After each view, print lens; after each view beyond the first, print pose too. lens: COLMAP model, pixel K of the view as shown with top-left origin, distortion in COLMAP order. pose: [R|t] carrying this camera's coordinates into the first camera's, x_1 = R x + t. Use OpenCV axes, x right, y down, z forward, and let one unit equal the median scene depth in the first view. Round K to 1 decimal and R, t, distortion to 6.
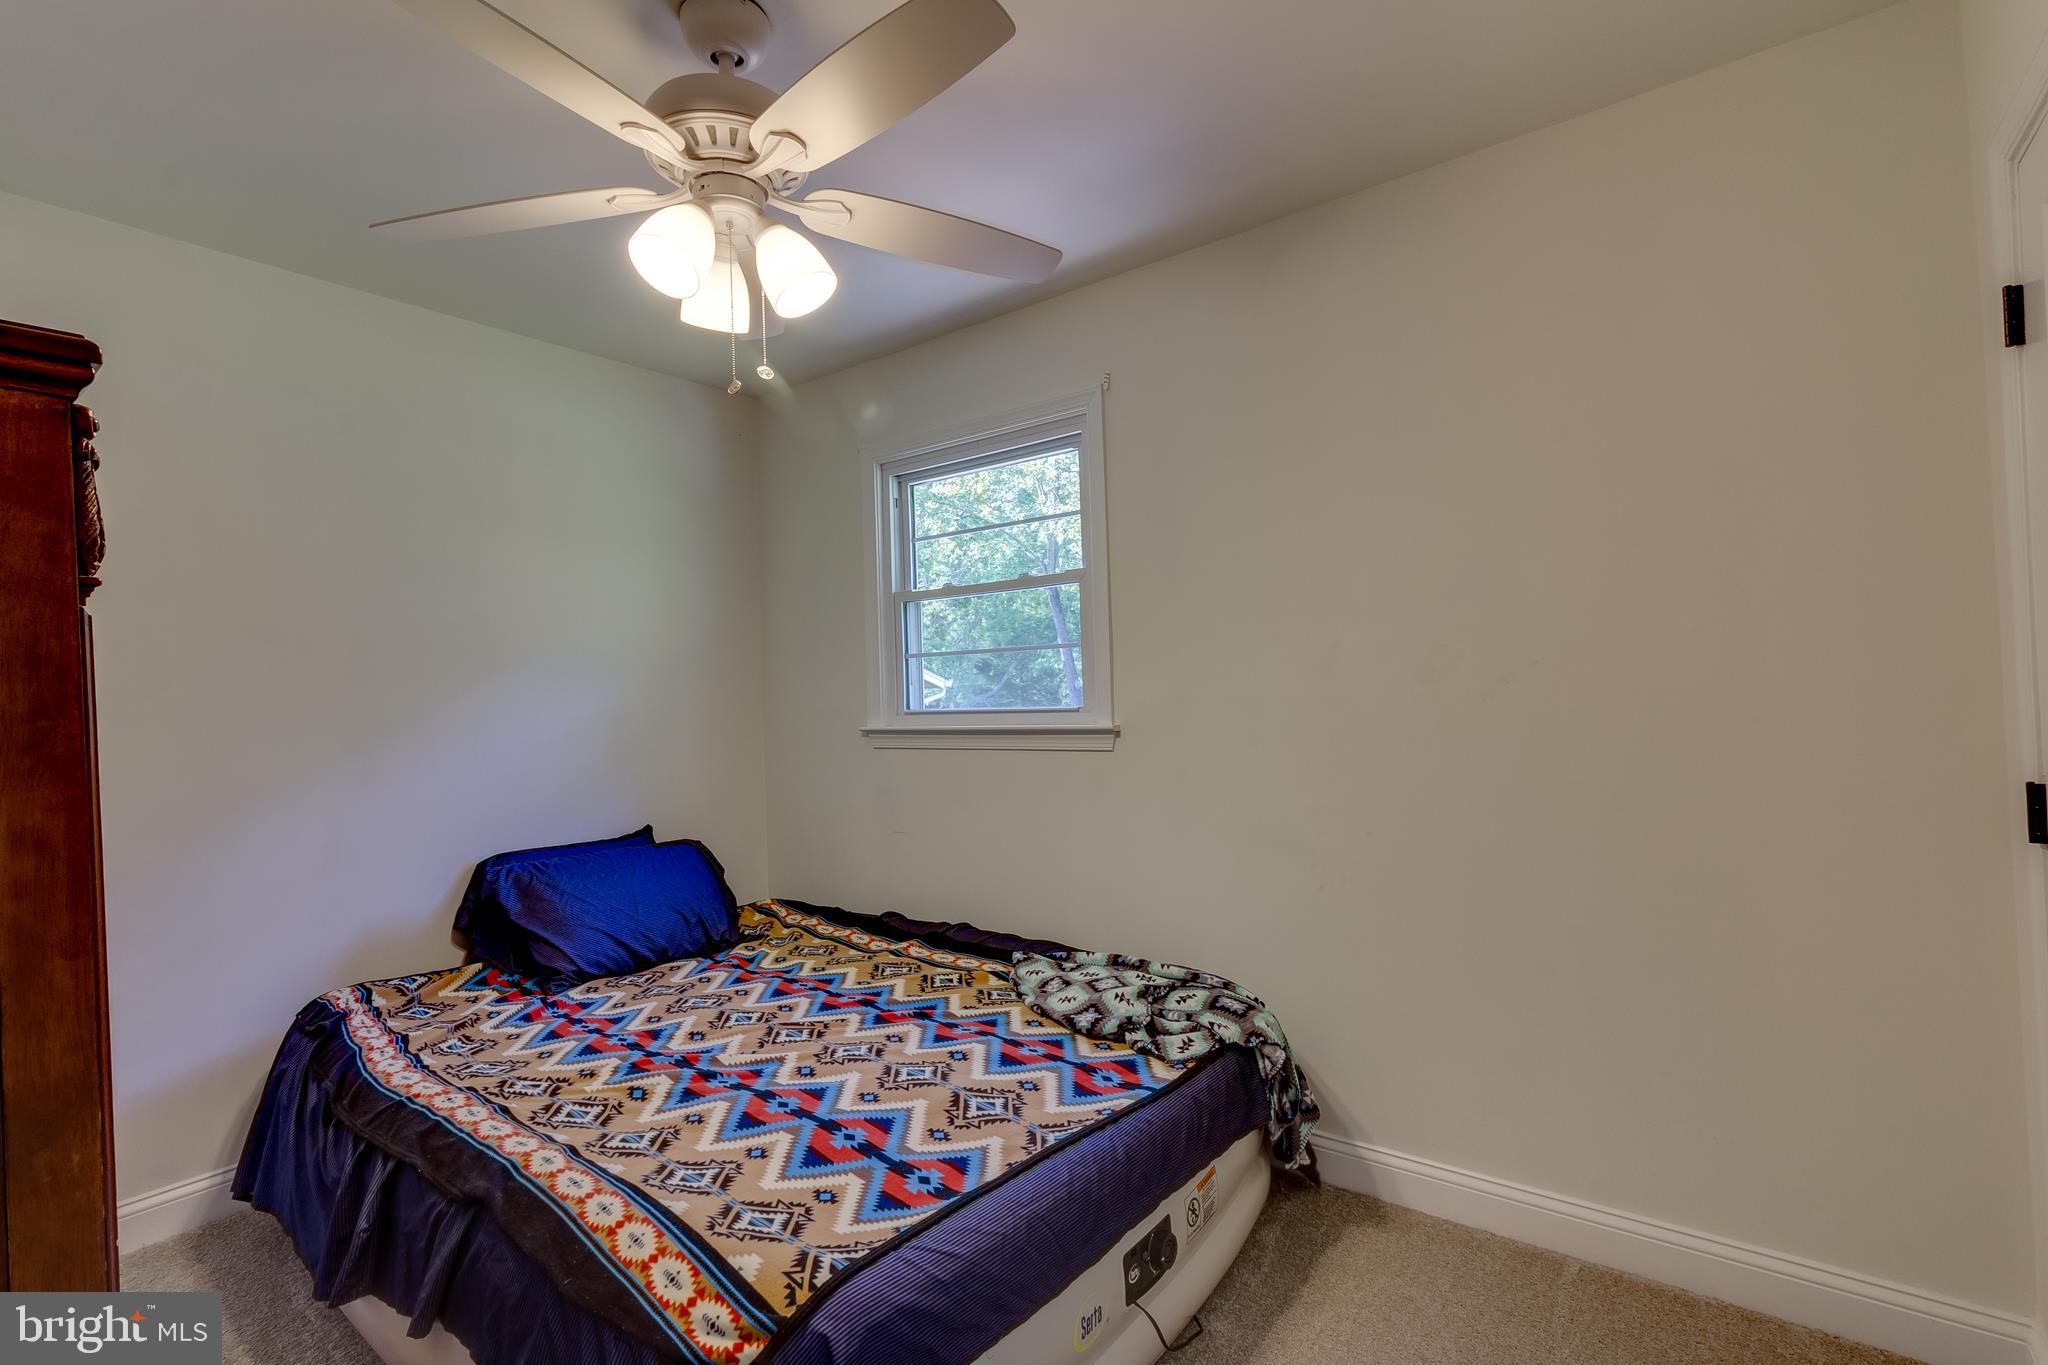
lens RADIAL K [[913.8, 0, 1024.7], [0, 913.8, 661.5], [0, 0, 1]] dist [0.002168, 0.000208]
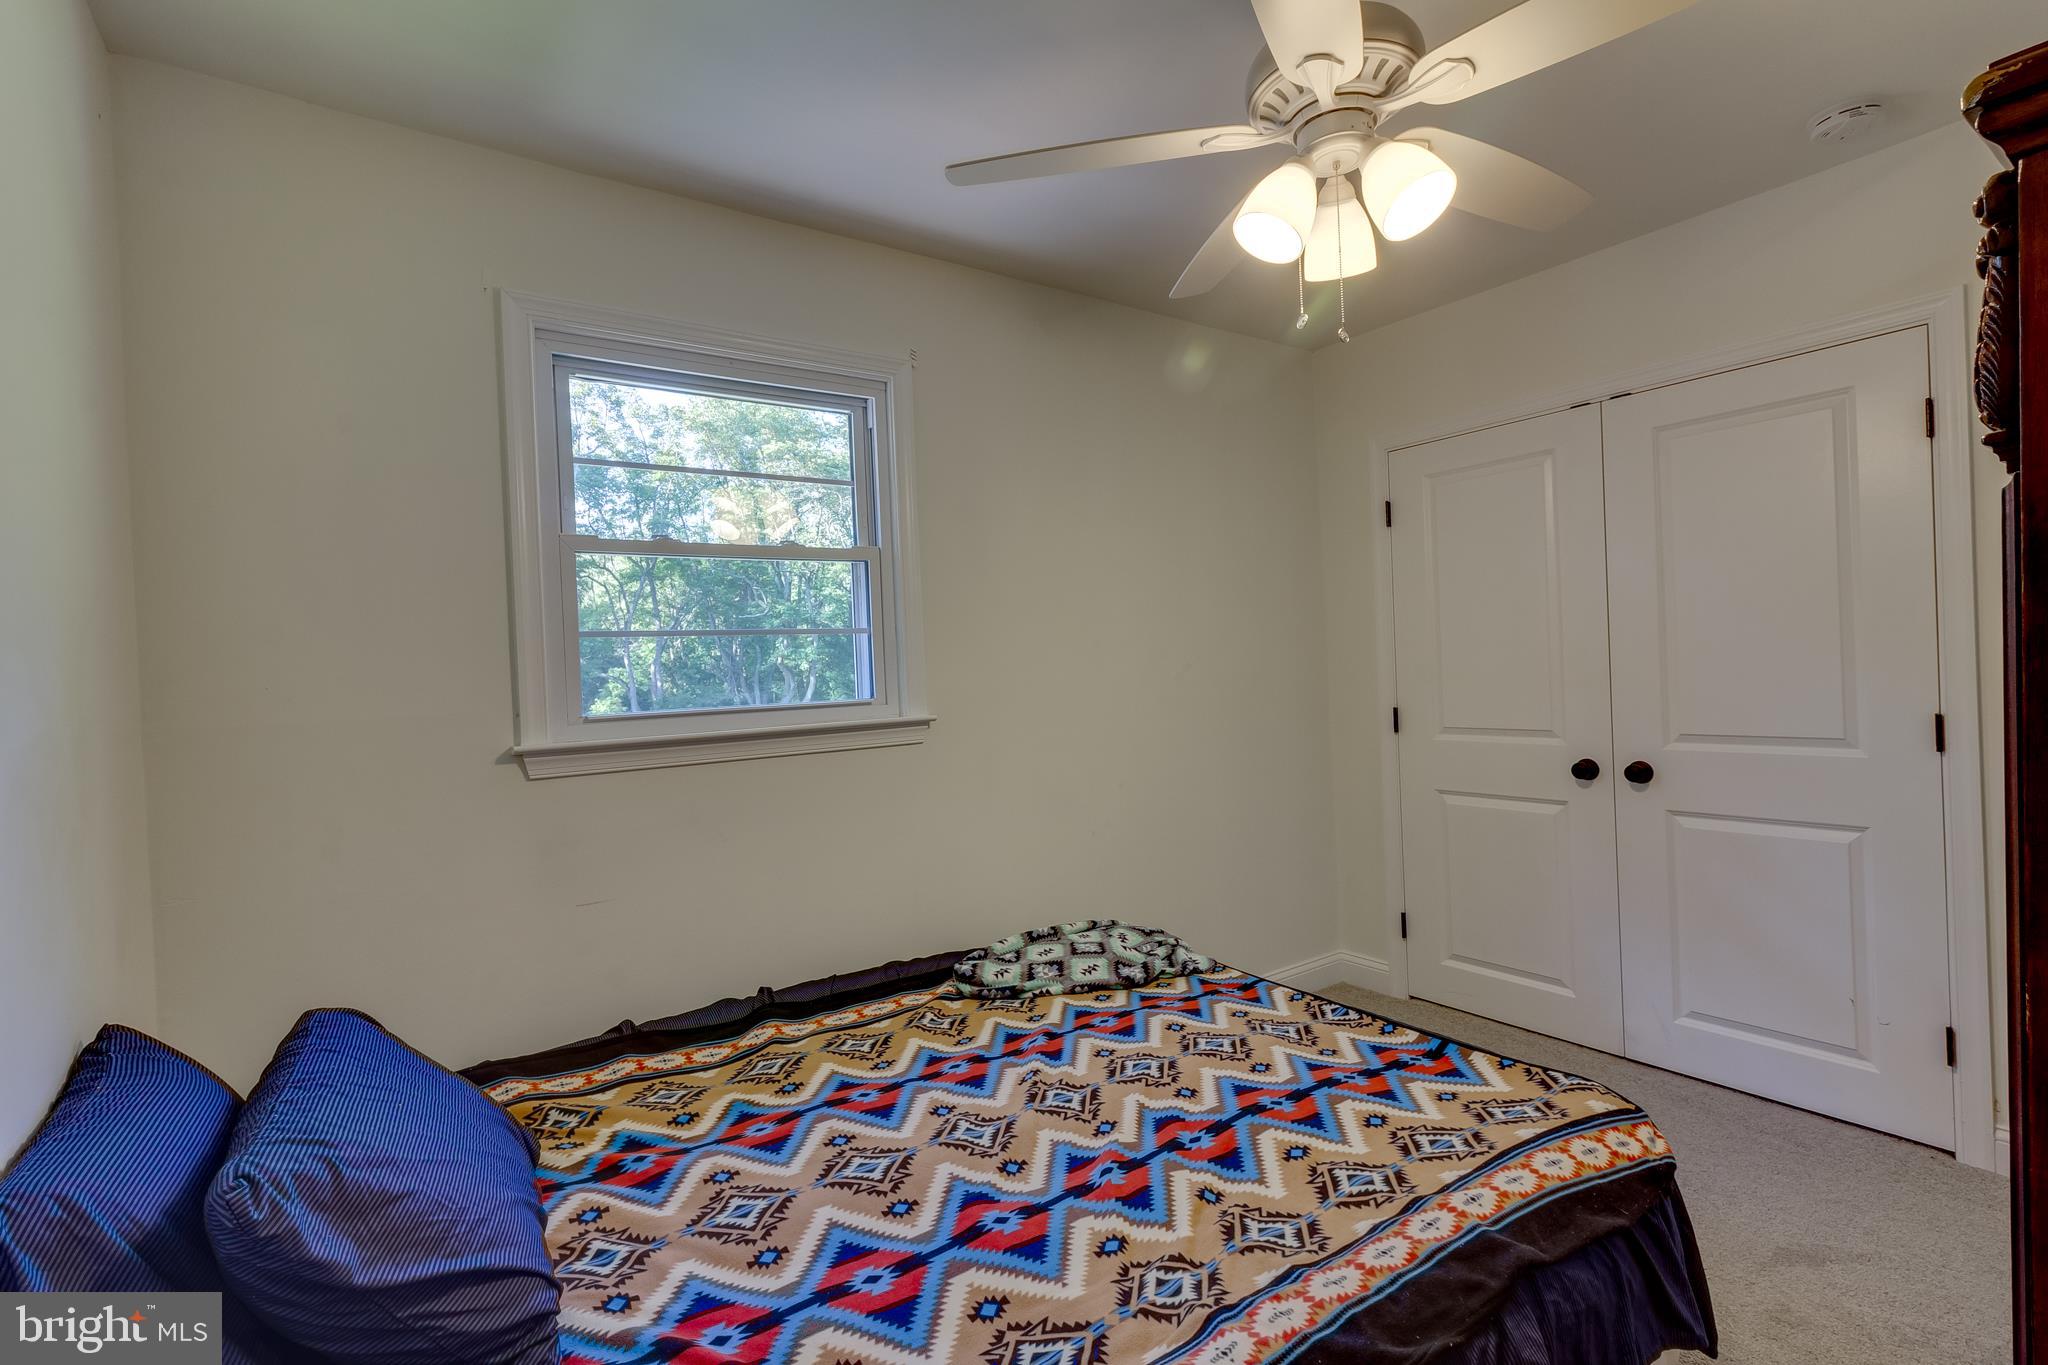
lens RADIAL K [[940.7, 0, 1015.7], [0, 940.7, 674.5], [0, 0, 1]] dist [0.003283, 0.000259]
pose [[0.300640, -0.004393, 0.953728, -0.858270], [-0.018373, 0.999777, 0.010397, 0.010949], [-0.953561, -0.020649, 0.300492, 0.632552]]
